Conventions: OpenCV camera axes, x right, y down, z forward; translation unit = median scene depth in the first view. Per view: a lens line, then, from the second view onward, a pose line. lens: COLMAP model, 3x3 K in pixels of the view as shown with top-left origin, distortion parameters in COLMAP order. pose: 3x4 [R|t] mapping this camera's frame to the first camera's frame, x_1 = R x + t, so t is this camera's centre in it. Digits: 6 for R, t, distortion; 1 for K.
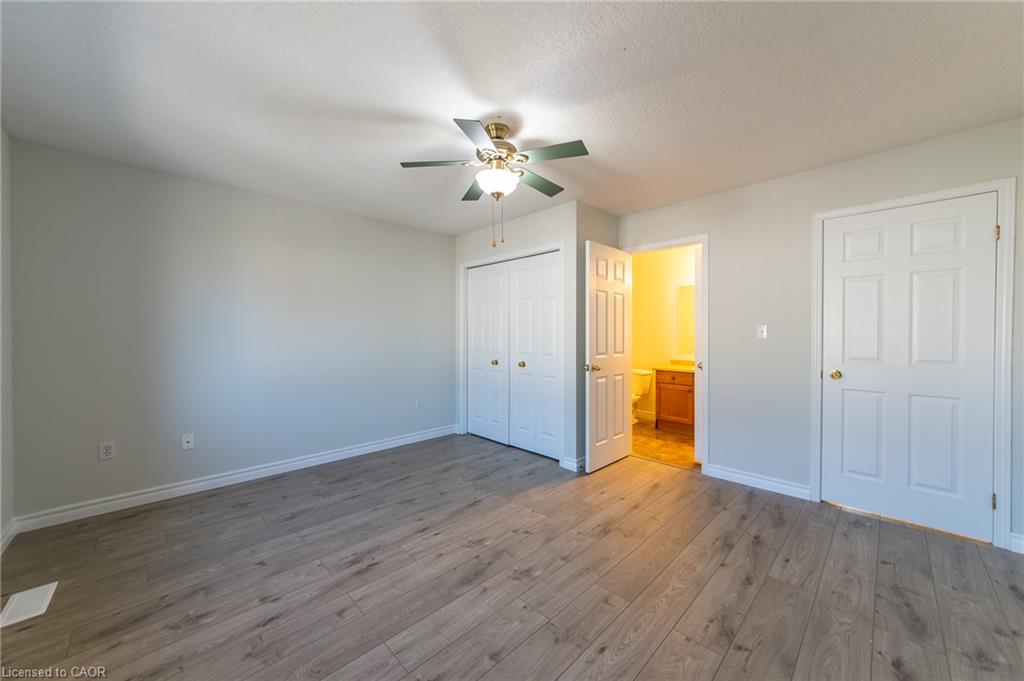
lens RADIAL K [[377.2, 0, 513.8], [0, 377.2, 339.3], [0, 0, 1]] dist [0.008972, 0.000905]
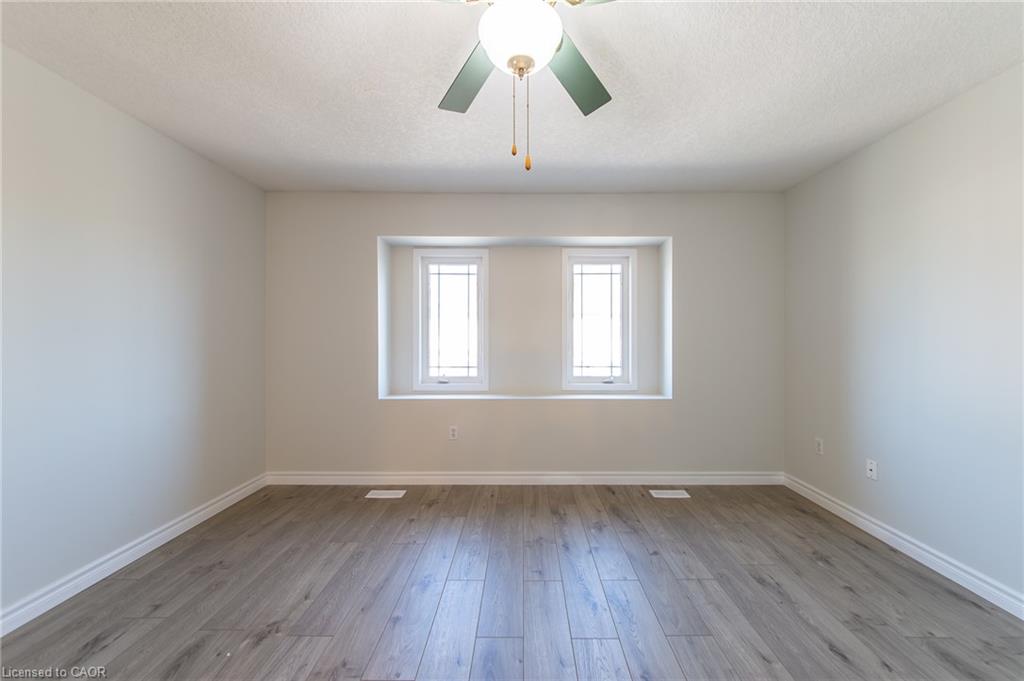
lens RADIAL K [[377.2, 0, 518.3], [0, 377.2, 337.2], [0, 0, 1]] dist [0.008972, 0.000905]
pose [[-0.706426, 0.001198, -0.707786, 0.307290], [-0.006105, 0.999951, 0.007785, -0.017836], [0.707761, 0.009820, -0.706384, 1.269577]]
